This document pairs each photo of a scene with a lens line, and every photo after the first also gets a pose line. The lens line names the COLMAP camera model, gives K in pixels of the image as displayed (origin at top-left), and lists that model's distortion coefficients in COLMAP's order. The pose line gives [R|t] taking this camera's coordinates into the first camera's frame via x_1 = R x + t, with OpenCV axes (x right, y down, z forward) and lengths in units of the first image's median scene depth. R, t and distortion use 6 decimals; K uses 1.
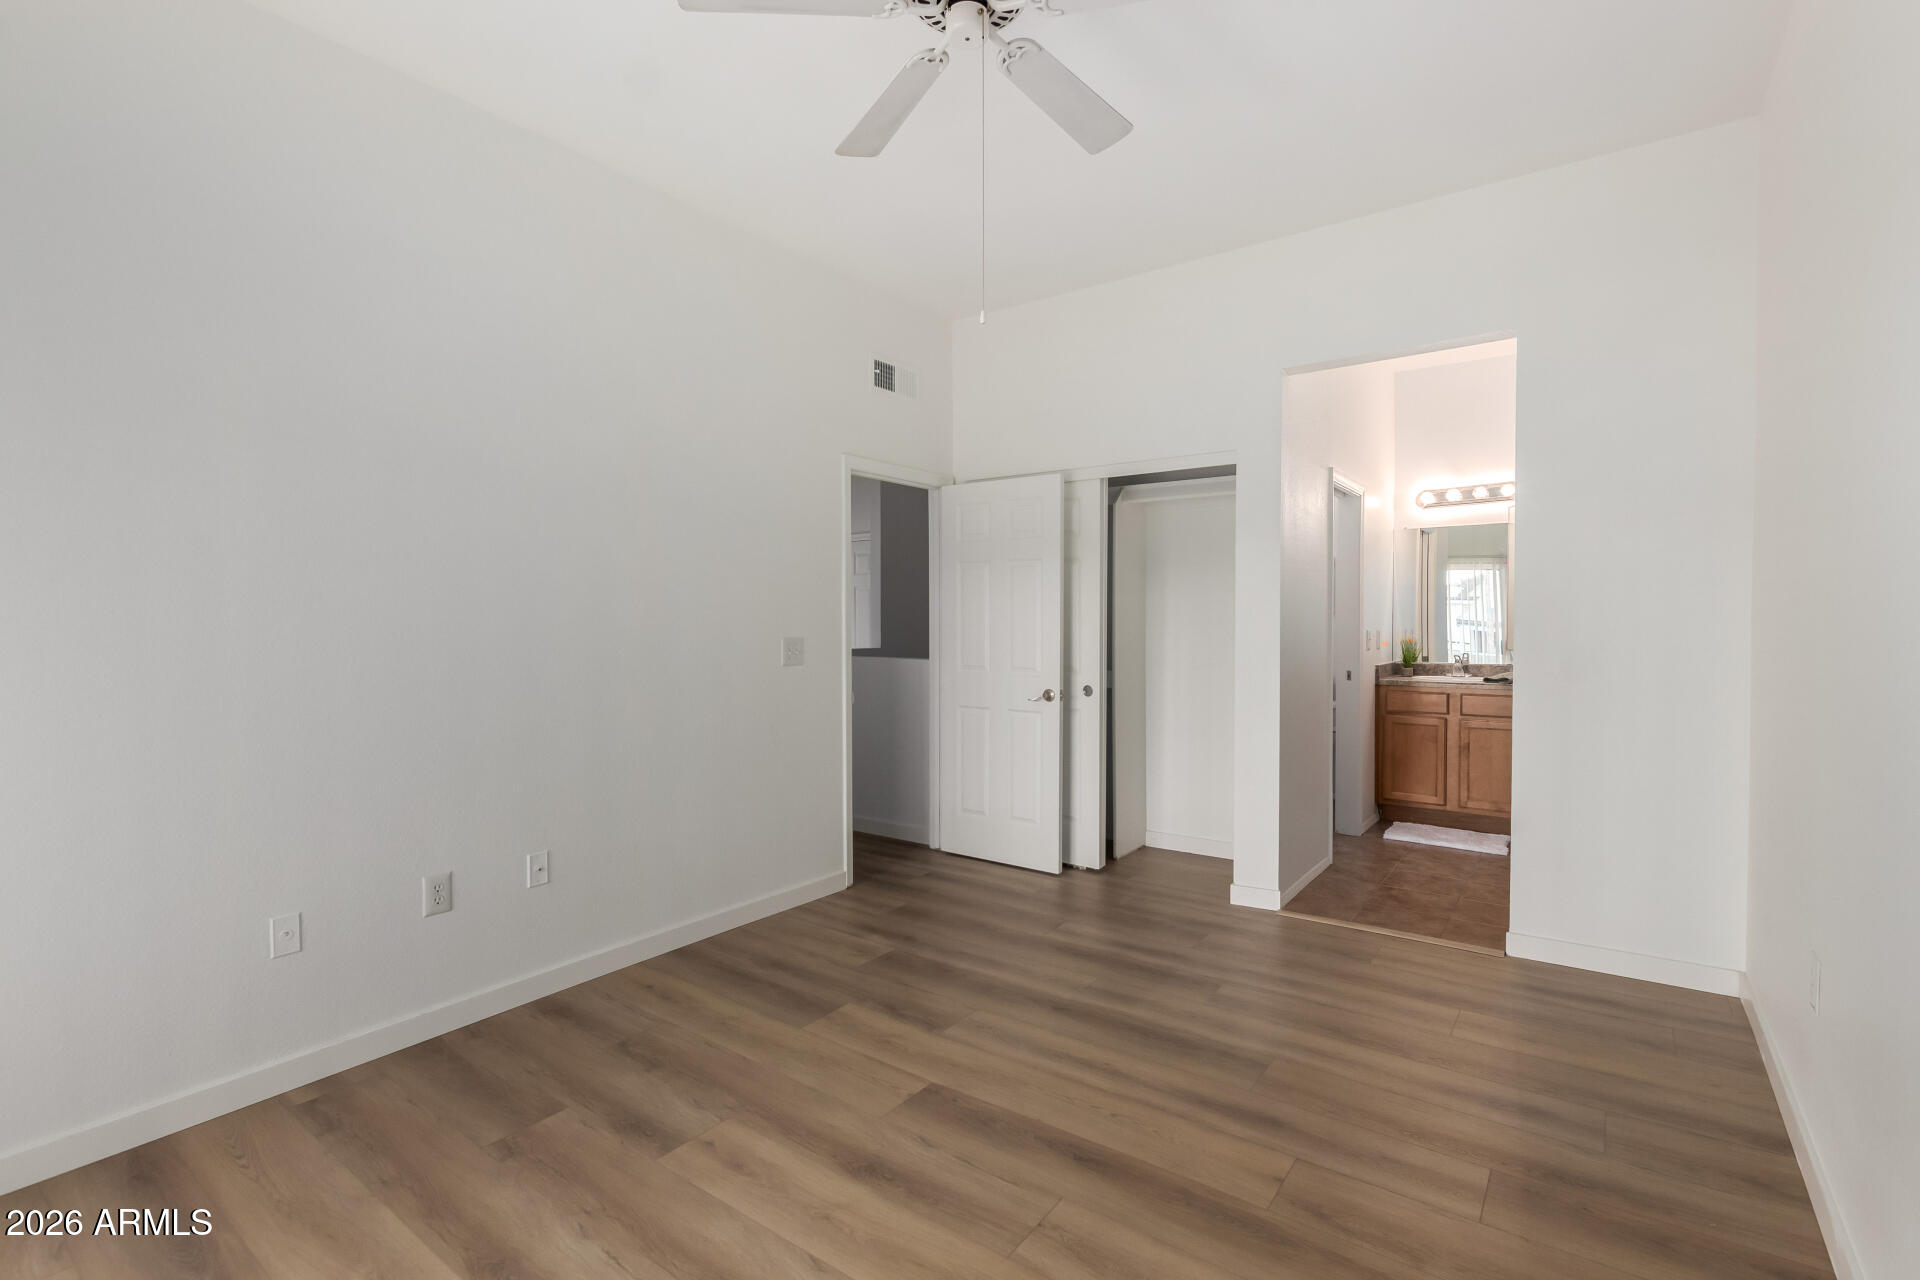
lens RADIAL K [[880.9, 0, 965.6], [0, 880.9, 634.9], [0, 0, 1]] dist [0.008325, -0.002407]
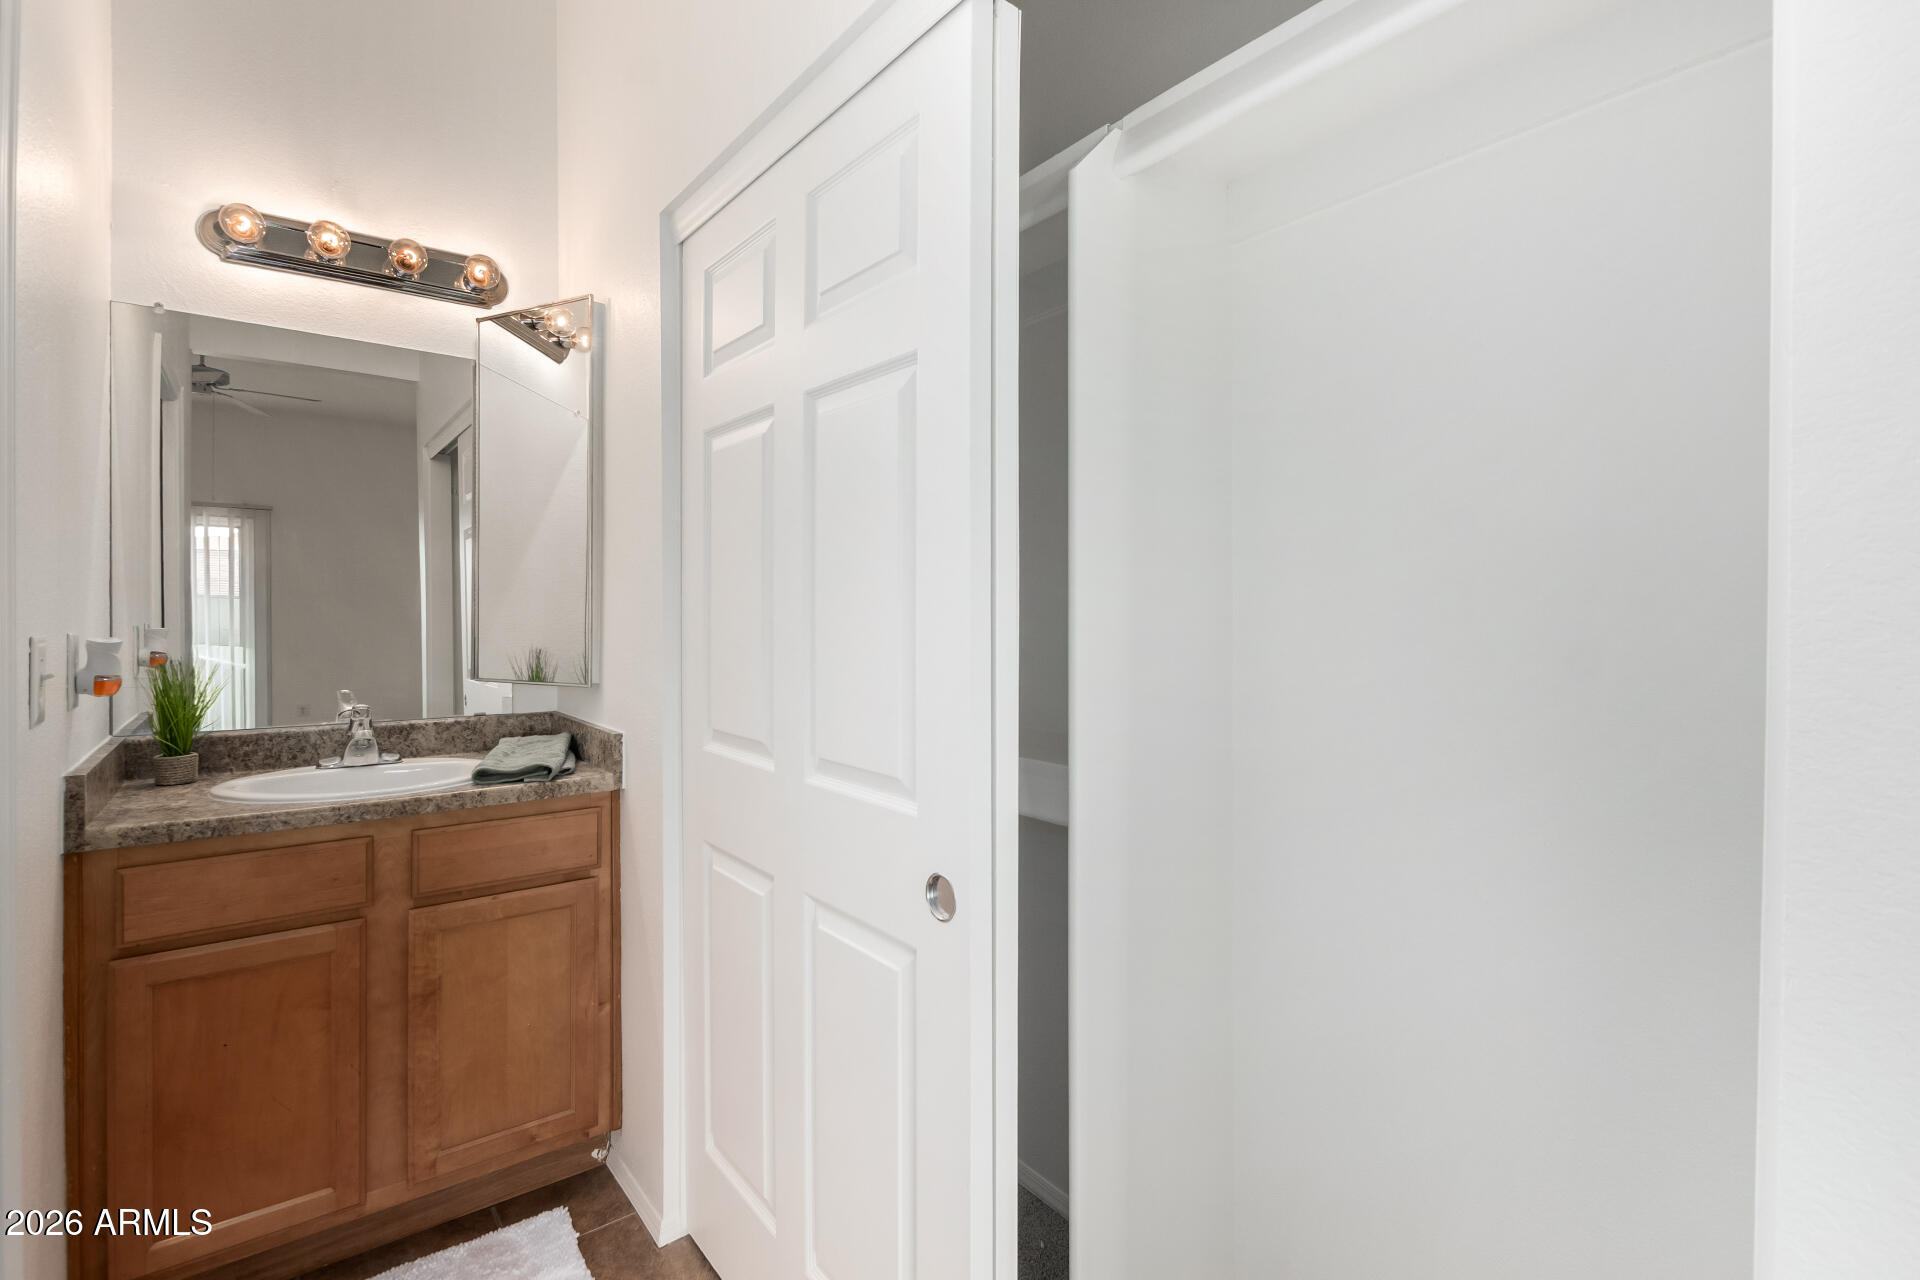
lens RADIAL K [[880.9, 0, 968.6], [0, 880.9, 629.7], [0, 0, 1]] dist [0.008325, -0.002407]
pose [[0.270727, -0.008244, 0.962621, 0.294188], [0.006427, 0.999957, 0.006756, -0.007244], [-0.962635, 0.004358, 0.270769, 0.687983]]
